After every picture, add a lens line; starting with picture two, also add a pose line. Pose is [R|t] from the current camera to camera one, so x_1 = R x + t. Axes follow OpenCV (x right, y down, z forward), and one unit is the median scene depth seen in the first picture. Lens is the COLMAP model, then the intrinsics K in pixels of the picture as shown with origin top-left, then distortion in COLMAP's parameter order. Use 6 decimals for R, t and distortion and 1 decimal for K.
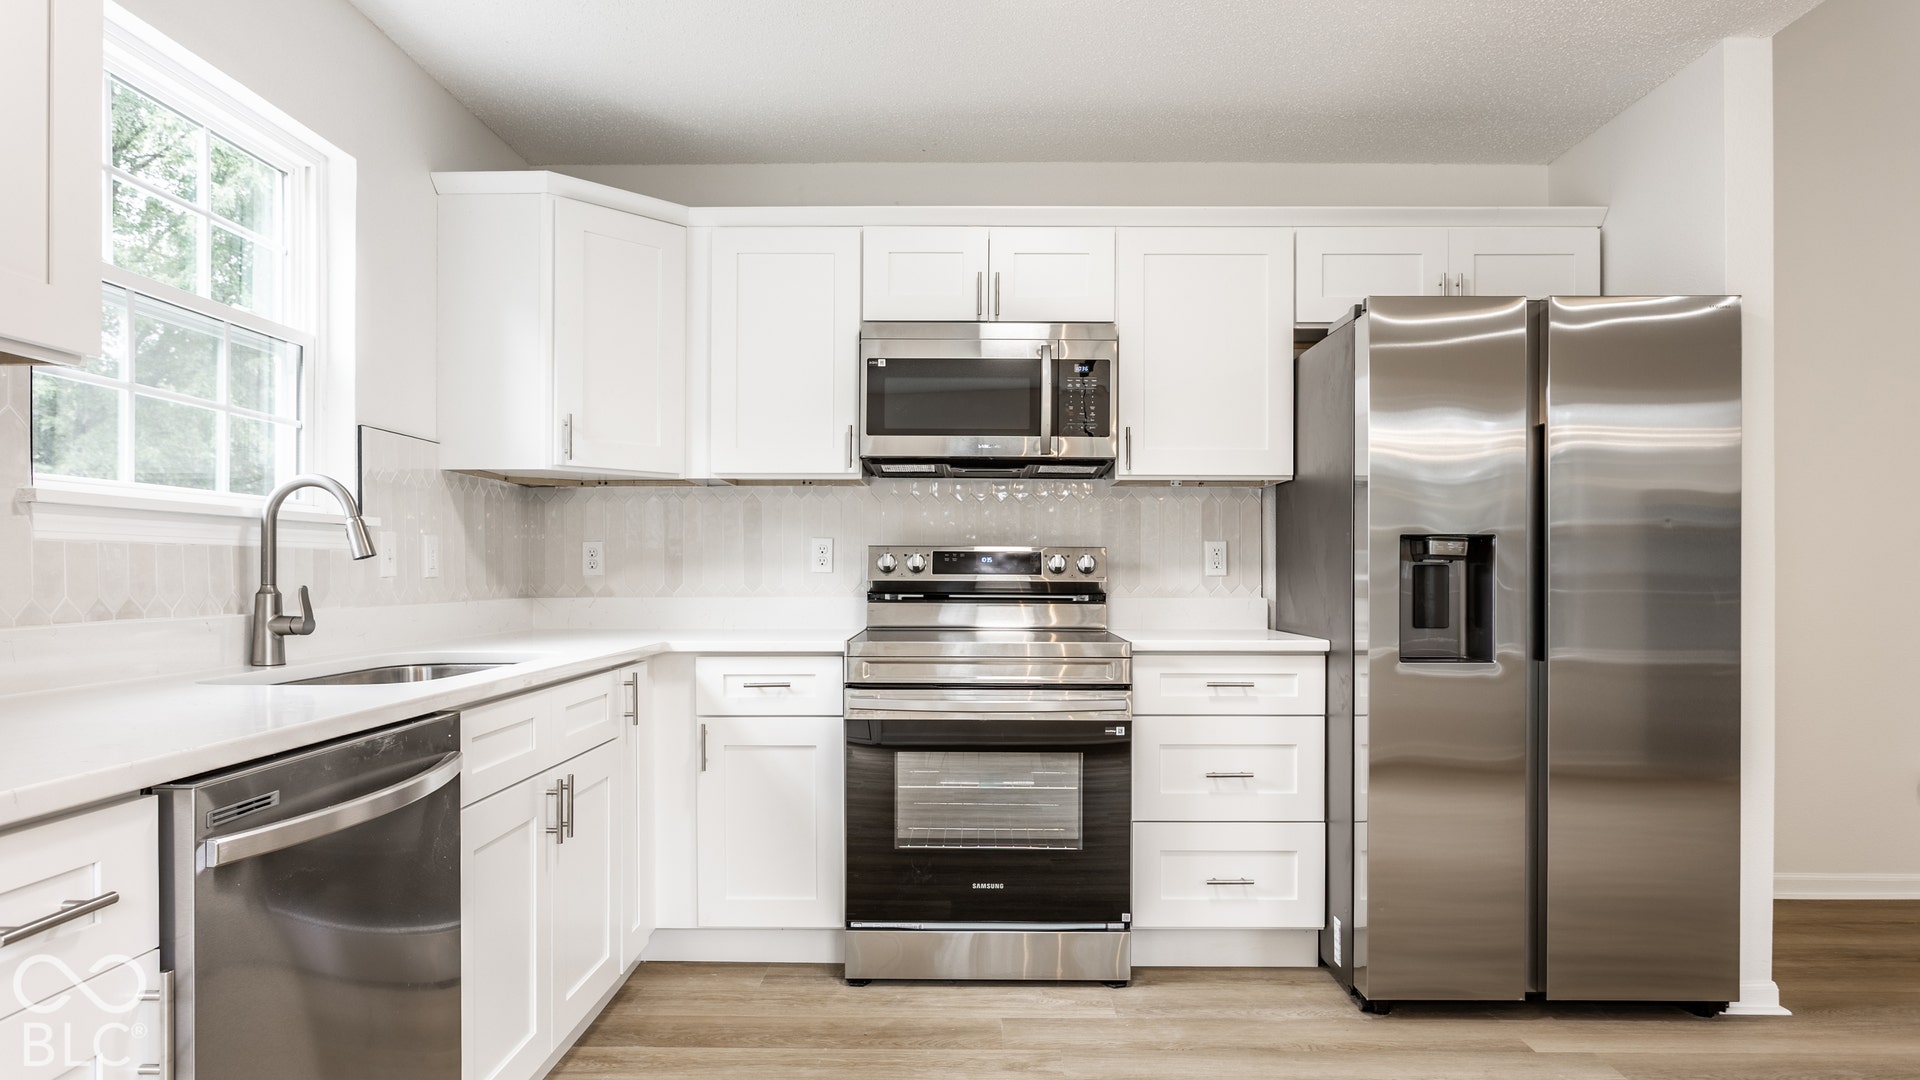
lens RADIAL K [[1085.6, 0, 965.4], [0, 1085.6, 571.9], [0, 0, 1]] dist [-0.009243, 0.003735]
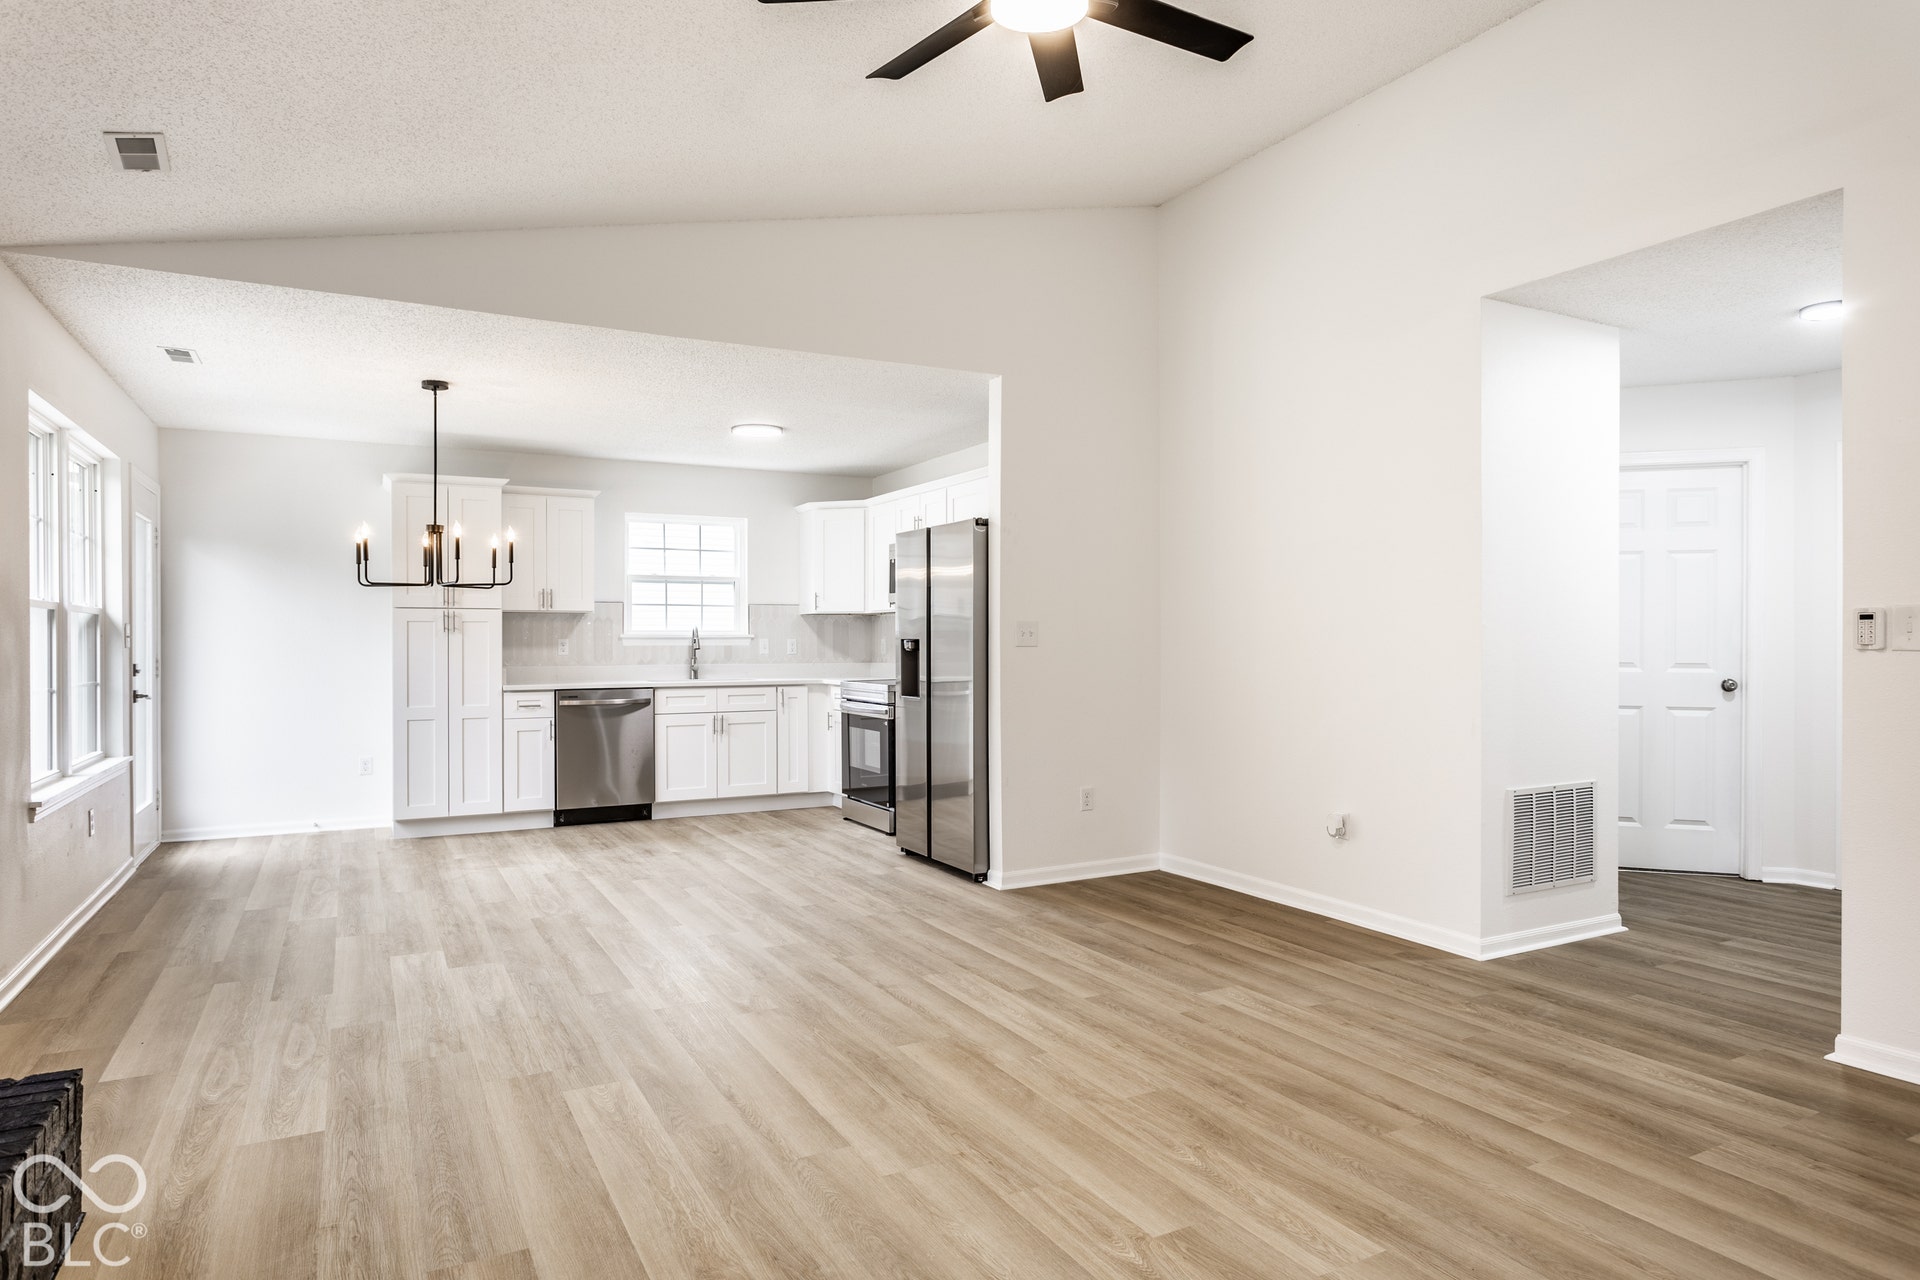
lens RADIAL K [[1143.7, 0, 977.9], [0, 1143.7, 643.8], [0, 0, 1]] dist [-0.011050, 0.008653]
pose [[0.489321, 0.000115, -0.872104, 2.340305], [0.001270, 0.999999, 0.000844, -0.024116], [0.872103, -0.001520, 0.489320, -0.017576]]
